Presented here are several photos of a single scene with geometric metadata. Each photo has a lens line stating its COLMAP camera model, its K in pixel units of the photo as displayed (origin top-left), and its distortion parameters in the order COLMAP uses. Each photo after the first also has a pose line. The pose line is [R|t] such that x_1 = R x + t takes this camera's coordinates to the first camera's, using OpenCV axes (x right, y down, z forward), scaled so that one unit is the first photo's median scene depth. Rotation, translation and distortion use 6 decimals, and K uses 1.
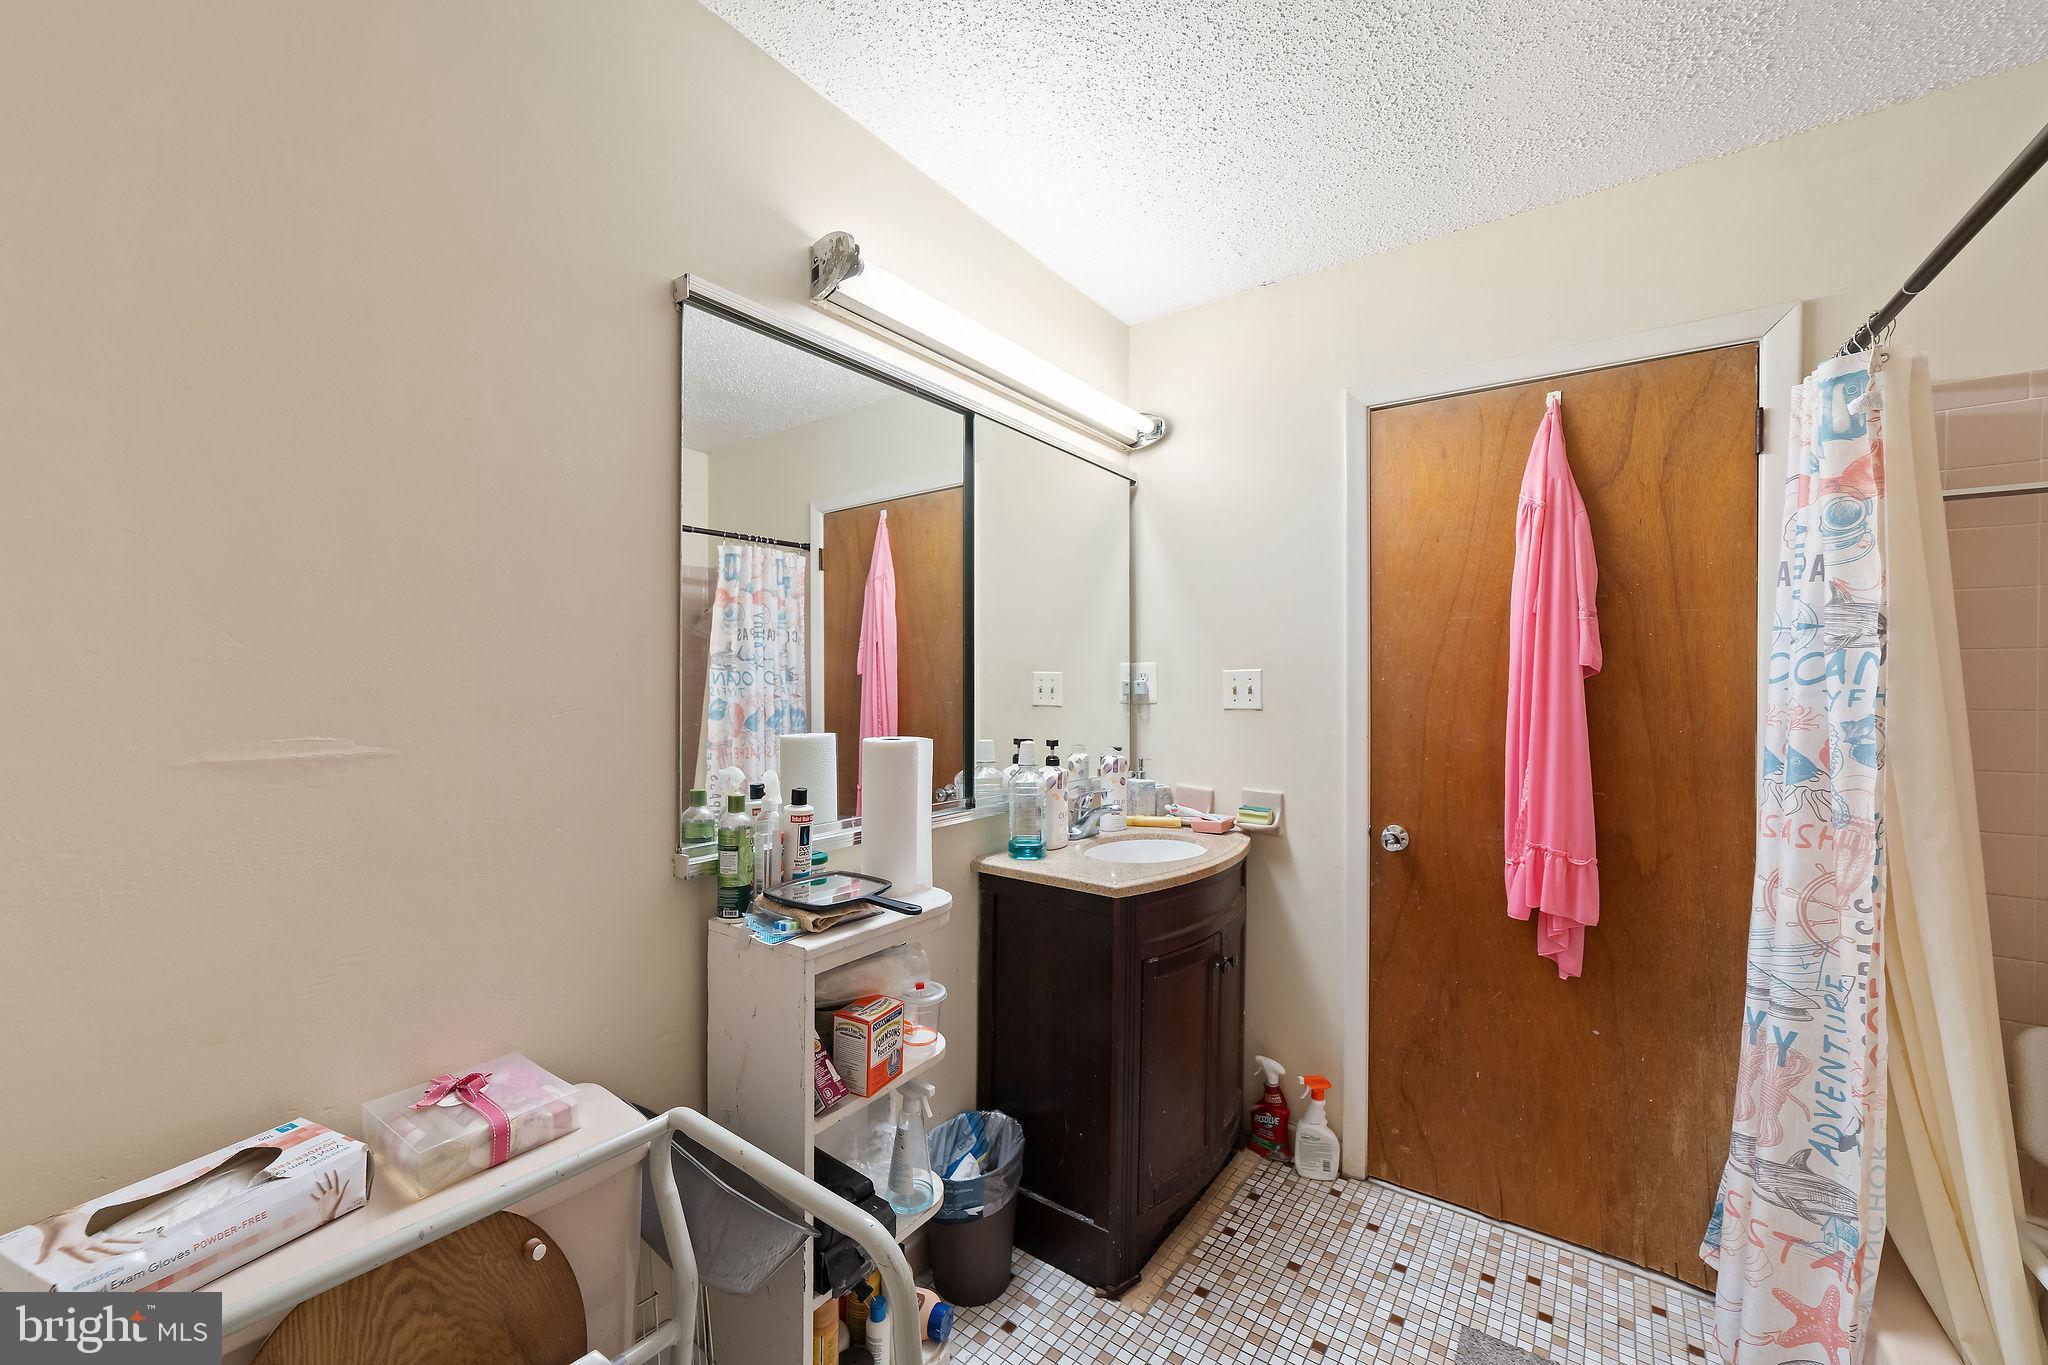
lens RADIAL K [[802.2, 0, 1006.1], [0, 802.2, 697.8], [0, 0, 1]] dist [-0.022968, 0.007568]
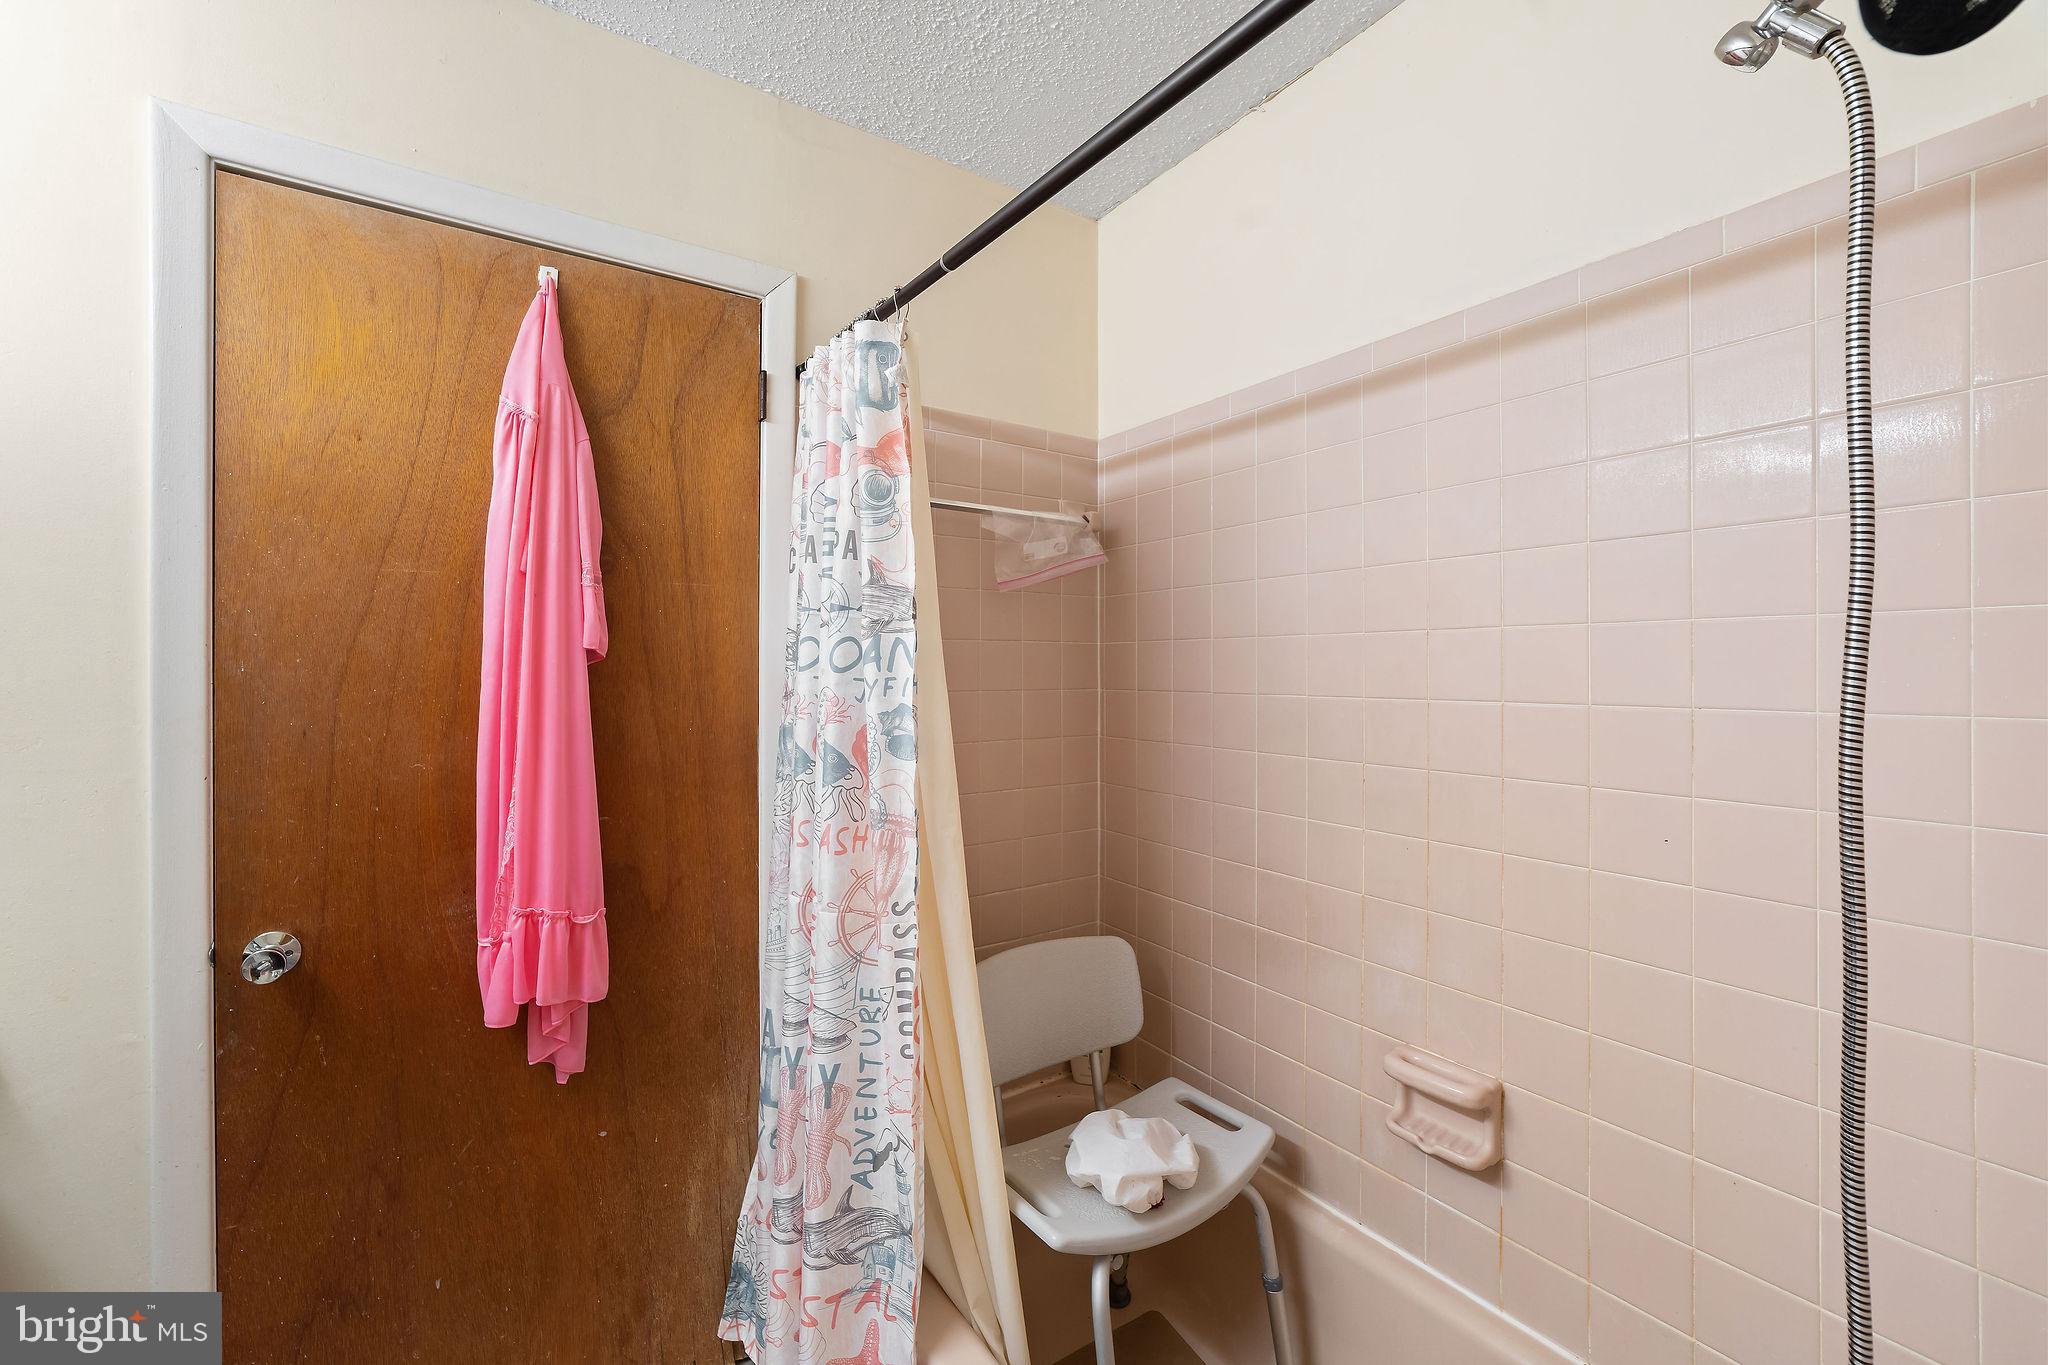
lens RADIAL K [[806.3, 0, 1027.2], [0, 806.3, 645.9], [0, 0, 1]] dist [-0.026700, 0.007053]
pose [[0.326313, 0.017651, 0.945097, 0.178218], [0.027068, 0.999241, -0.028008, -0.013099], [-0.944874, 0.034721, 0.325587, 0.416324]]
